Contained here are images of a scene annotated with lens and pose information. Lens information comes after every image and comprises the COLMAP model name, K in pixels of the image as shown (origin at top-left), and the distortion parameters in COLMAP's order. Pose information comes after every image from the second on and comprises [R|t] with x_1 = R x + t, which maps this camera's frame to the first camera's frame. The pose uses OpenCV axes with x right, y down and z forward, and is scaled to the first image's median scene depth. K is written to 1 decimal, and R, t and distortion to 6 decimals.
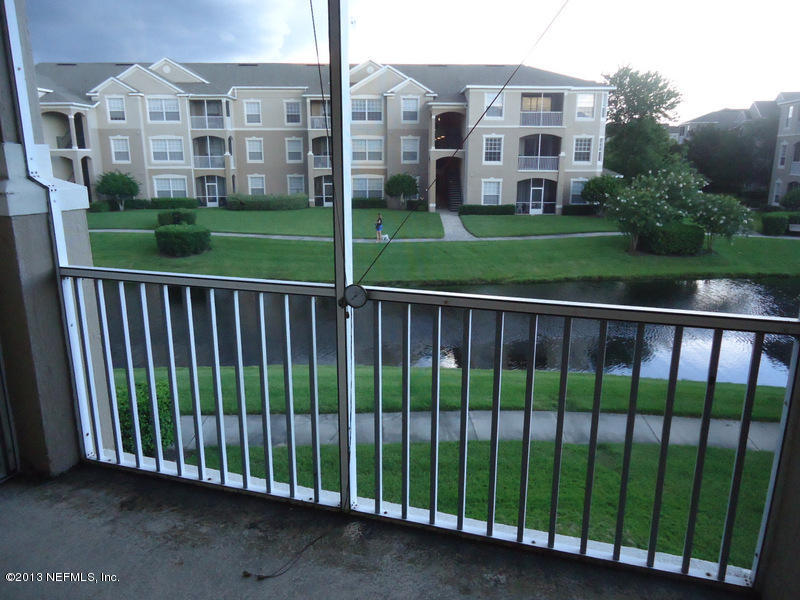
lens RADIAL K [[578.8, 0, 400.0], [0, 578.8, 300.0], [0, 0, 1]] dist [-0.004970, 0.000621]
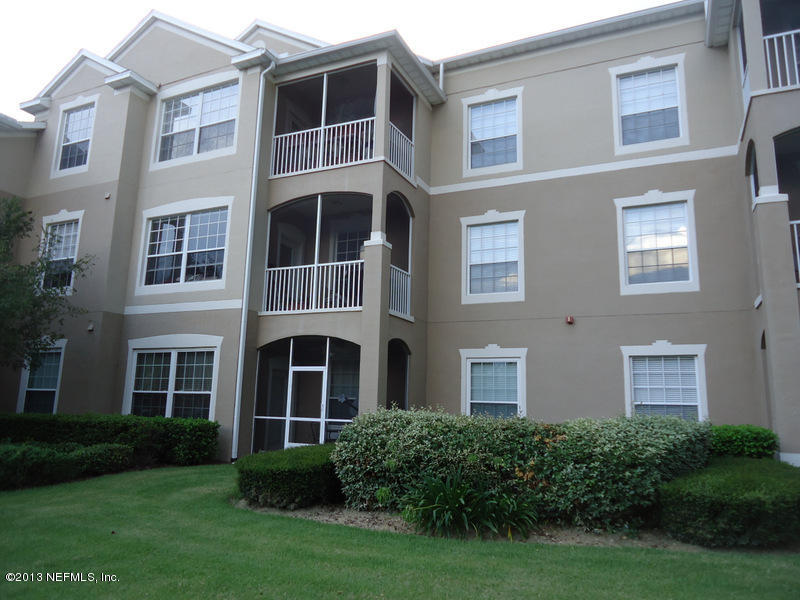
lens RADIAL K [[579.2, 0, 400.0], [0, 579.2, 300.0], [0, 0, 1]] dist [-0.002049, -0.004307]
pose [[0.893481, -0.063027, -0.444657, -0.173250], [-0.137291, 0.904372, -0.404058, -0.129120], [0.427602, 0.422065, 0.799386, 0.781343]]
